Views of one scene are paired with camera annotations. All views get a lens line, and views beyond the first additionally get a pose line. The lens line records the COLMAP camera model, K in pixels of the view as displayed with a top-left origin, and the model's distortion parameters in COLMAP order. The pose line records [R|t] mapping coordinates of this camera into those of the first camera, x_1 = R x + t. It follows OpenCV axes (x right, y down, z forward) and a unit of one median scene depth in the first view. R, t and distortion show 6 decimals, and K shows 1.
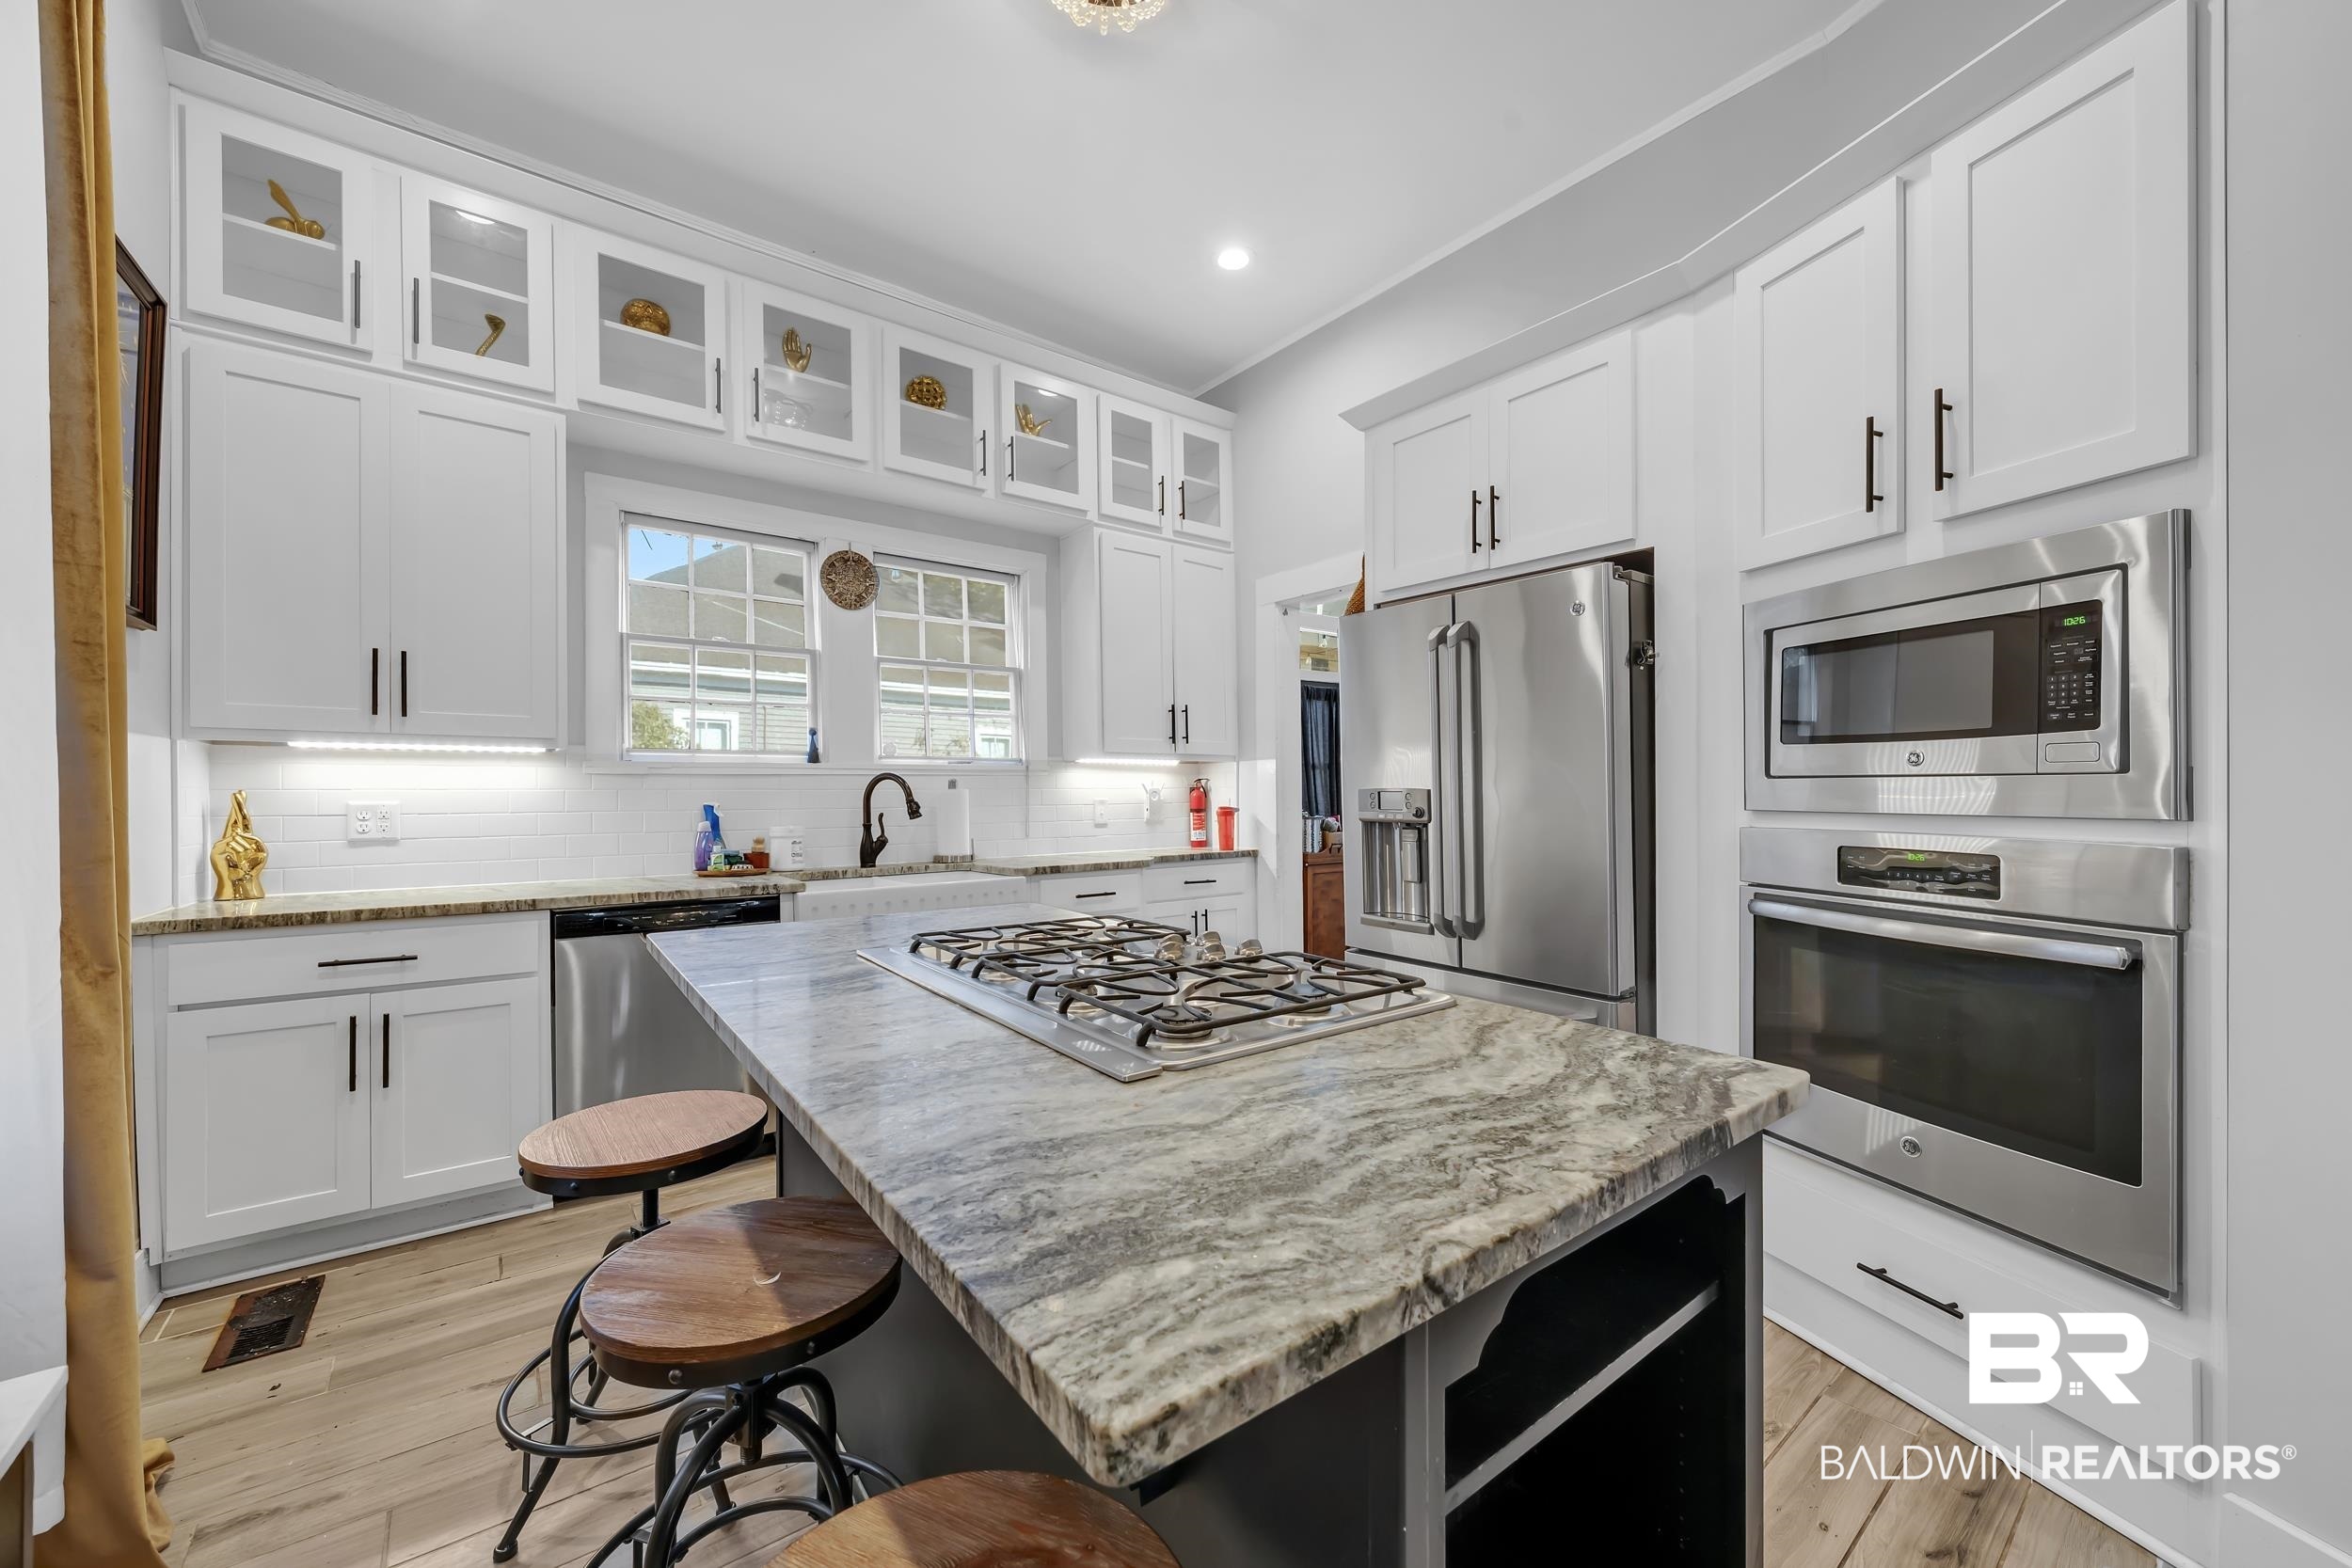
lens RADIAL K [[892.2, 0, 1201.4], [0, 892.2, 787.6], [0, 0, 1]] dist [-0.000627, -0.000197]
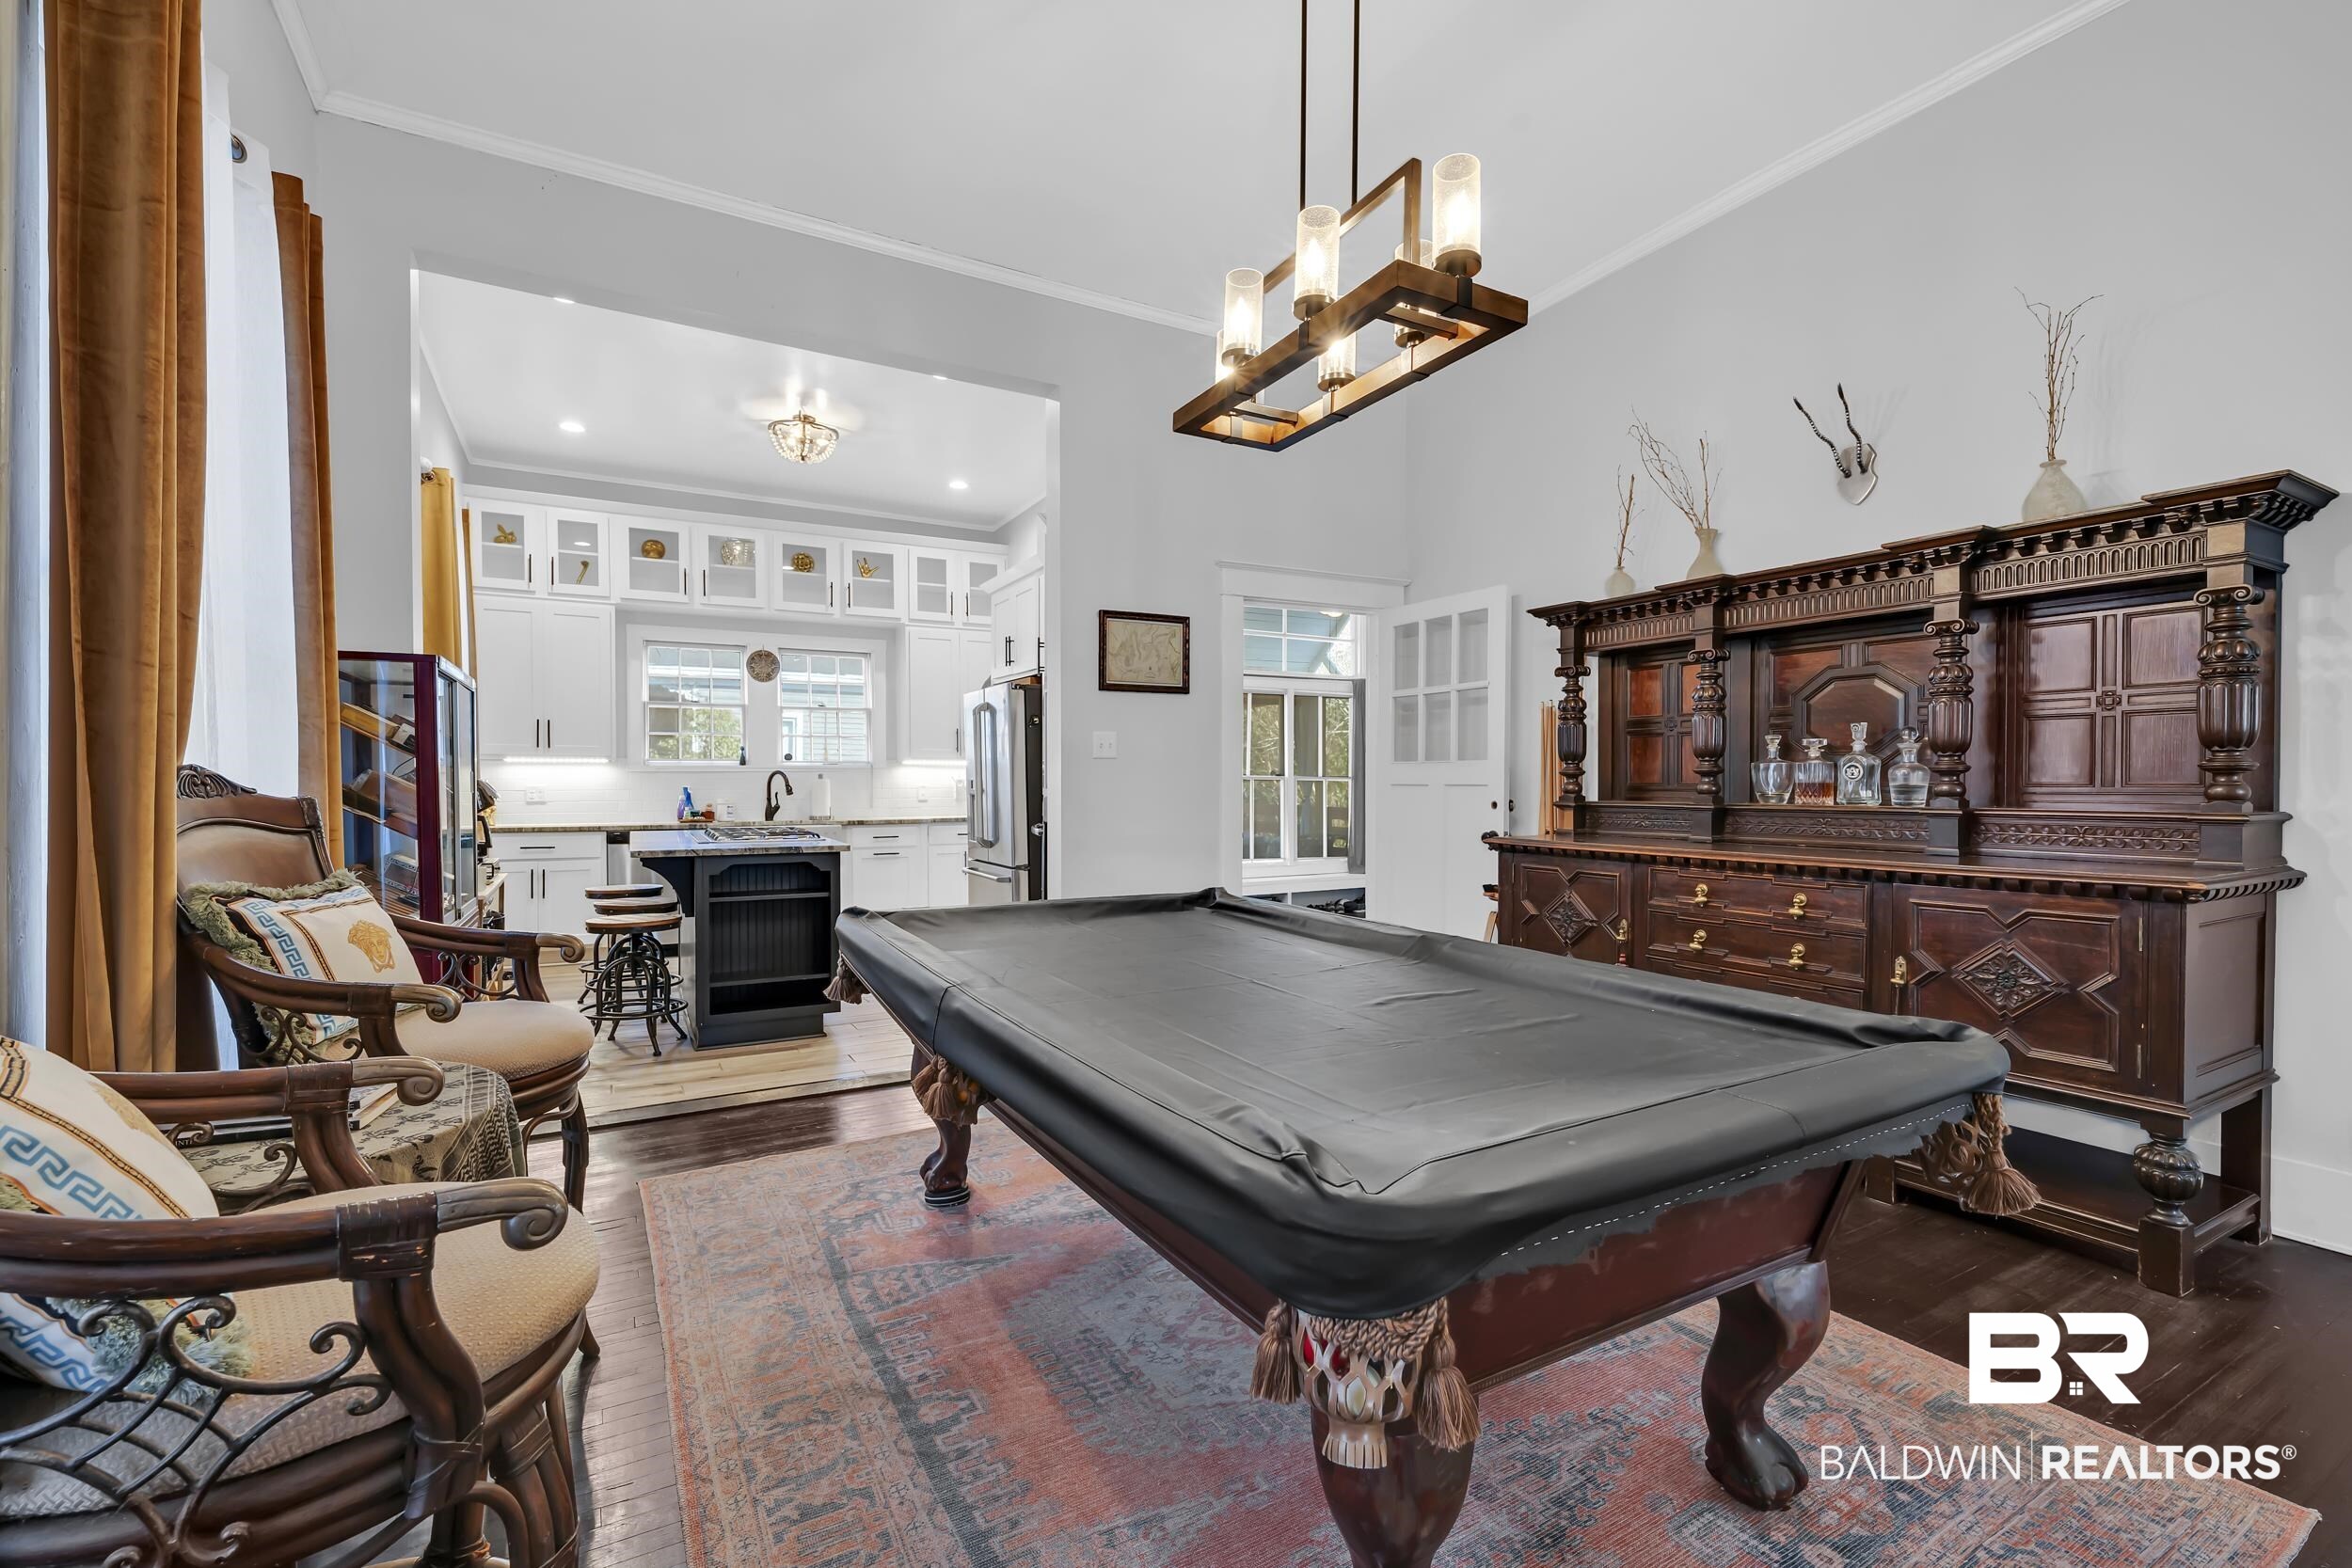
lens RADIAL K [[950.1, 0, 1162.9], [0, 950.1, 786.8], [0, 0, 1]] dist [0.000530, 0.000051]
pose [[0.988340, 0.001544, -0.152256, 0.794138], [0.000174, 0.999936, 0.011271, -0.005056], [0.152263, -0.011166, 0.988277, -0.899666]]
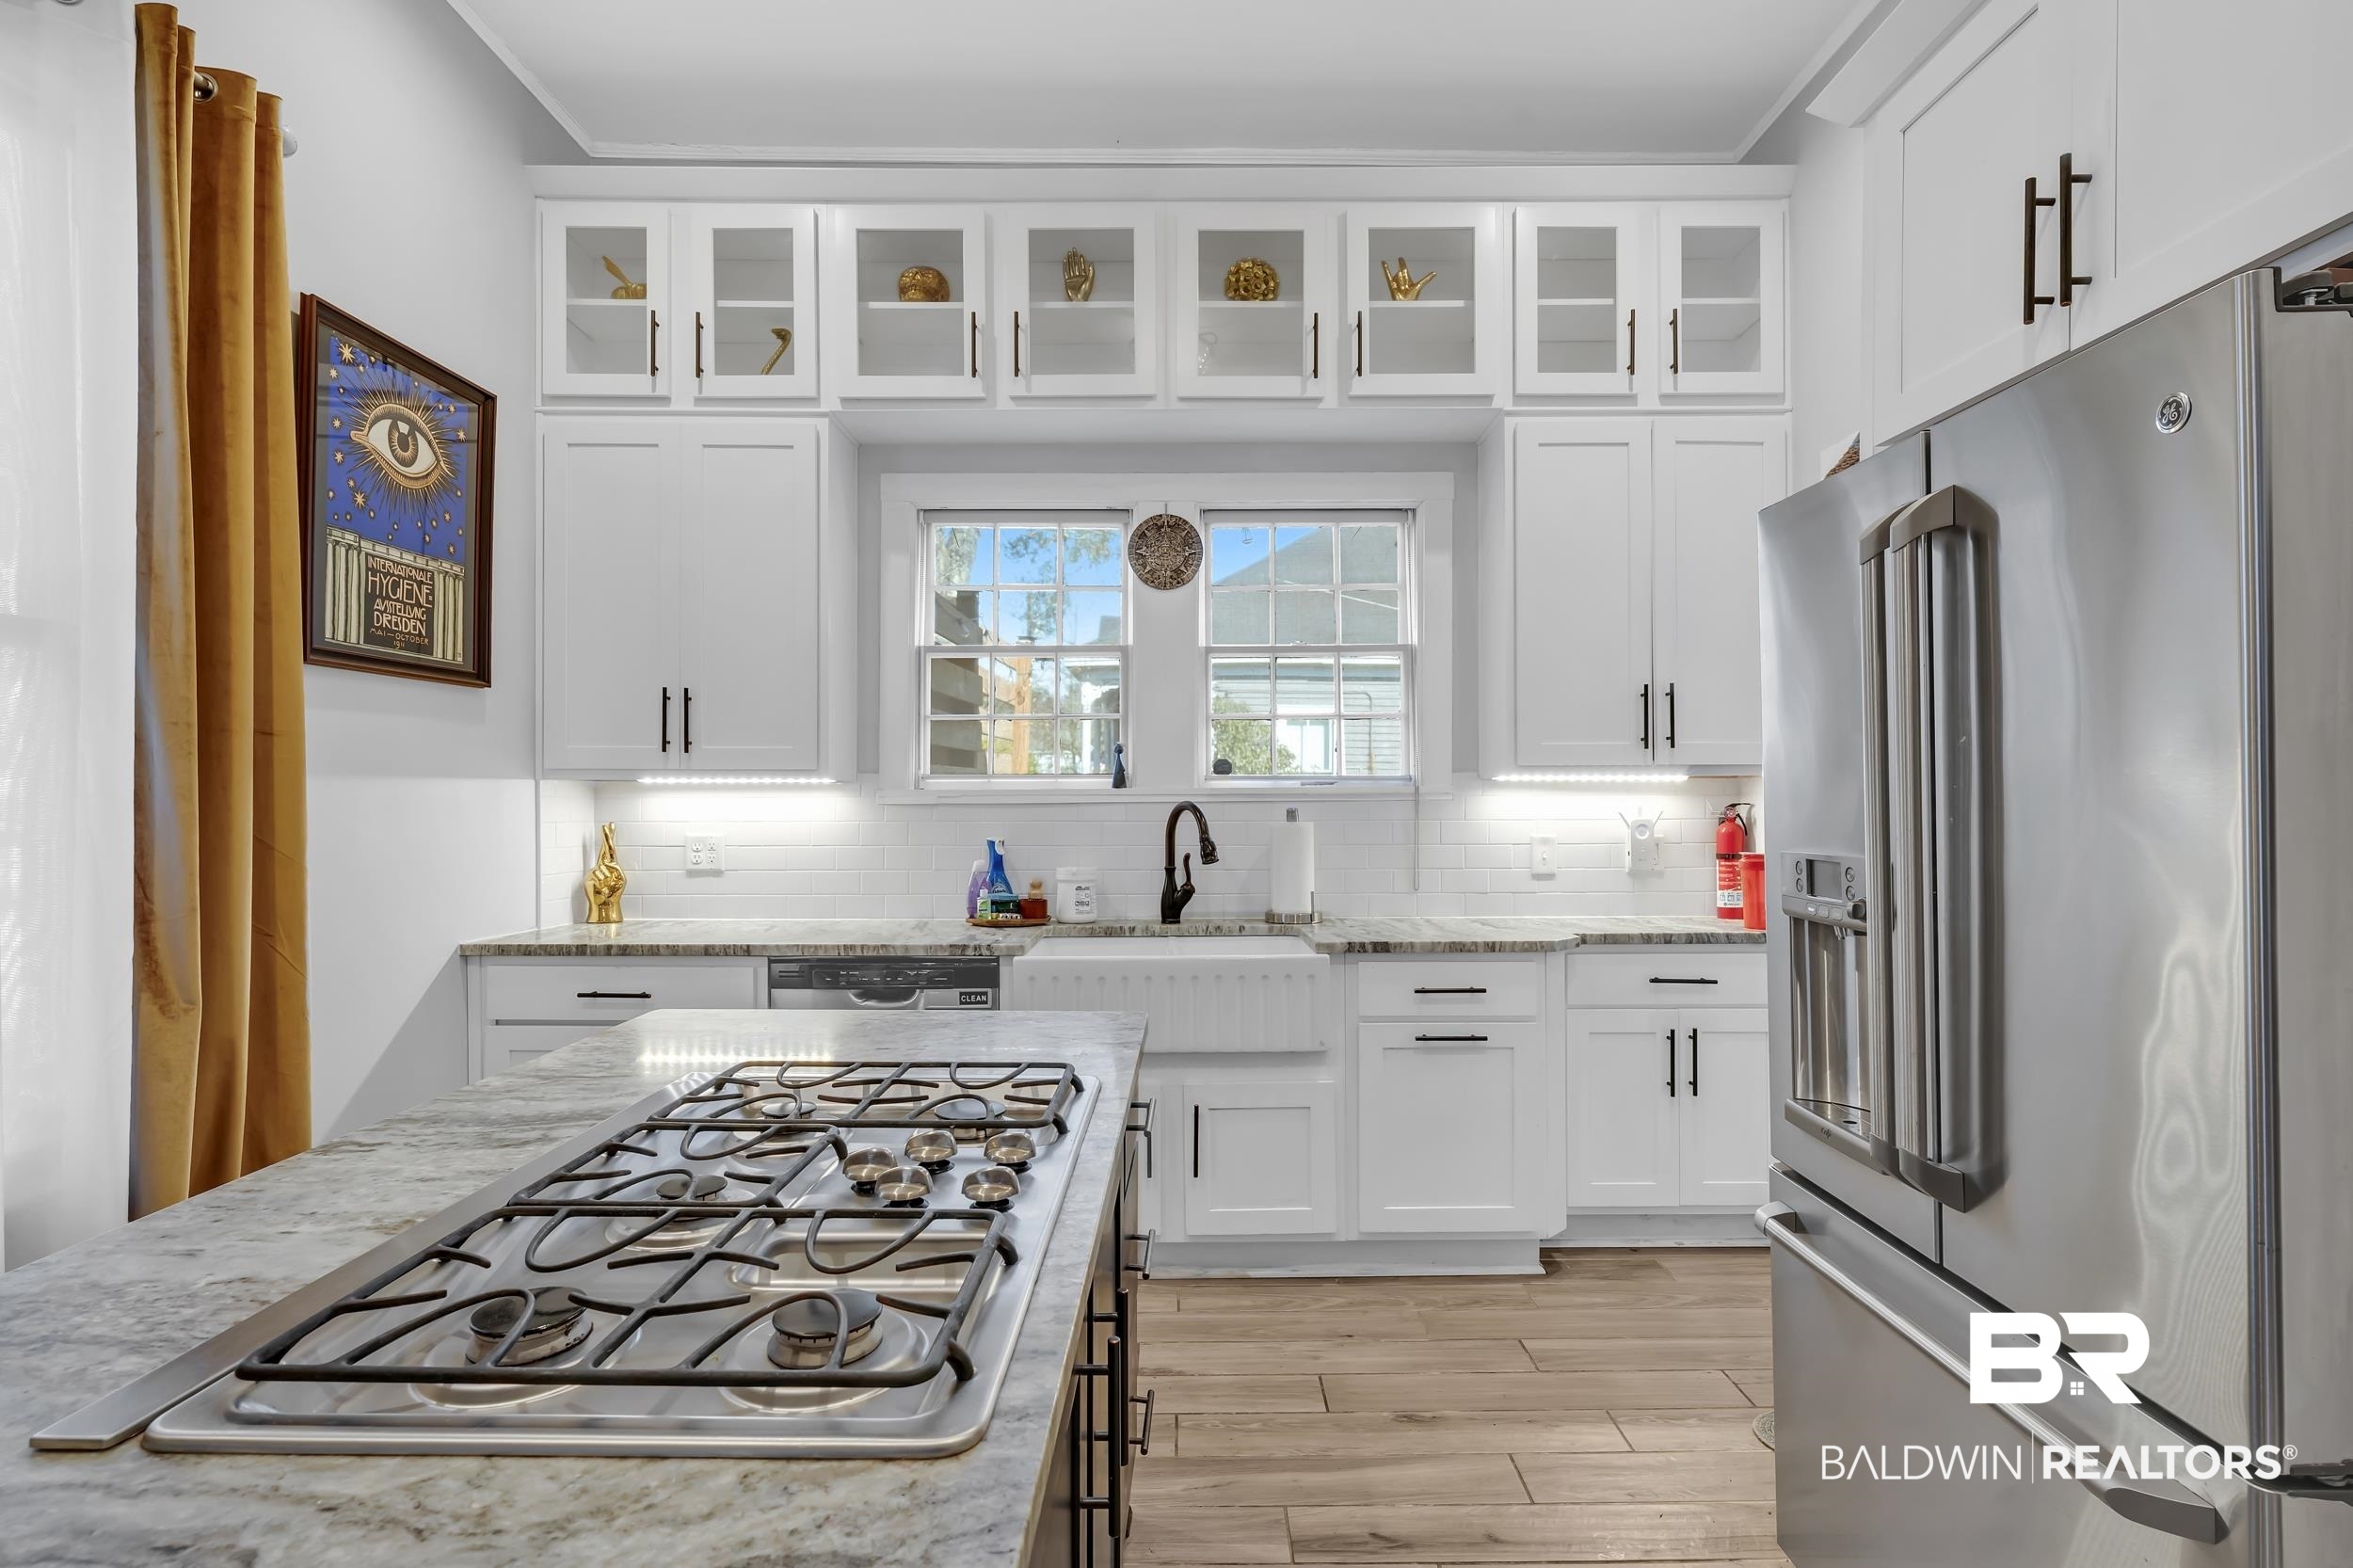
lens RADIAL K [[1155.5, 0, 1176.7], [0, 1155.5, 807.2], [0, 0, 1]] dist [0.003283, 0.000088]
pose [[0.785048, 0.009145, -0.619367, 0.263431], [0.000605, 0.999879, 0.015530, -0.028266], [0.619434, -0.012566, 0.784948, 0.233987]]
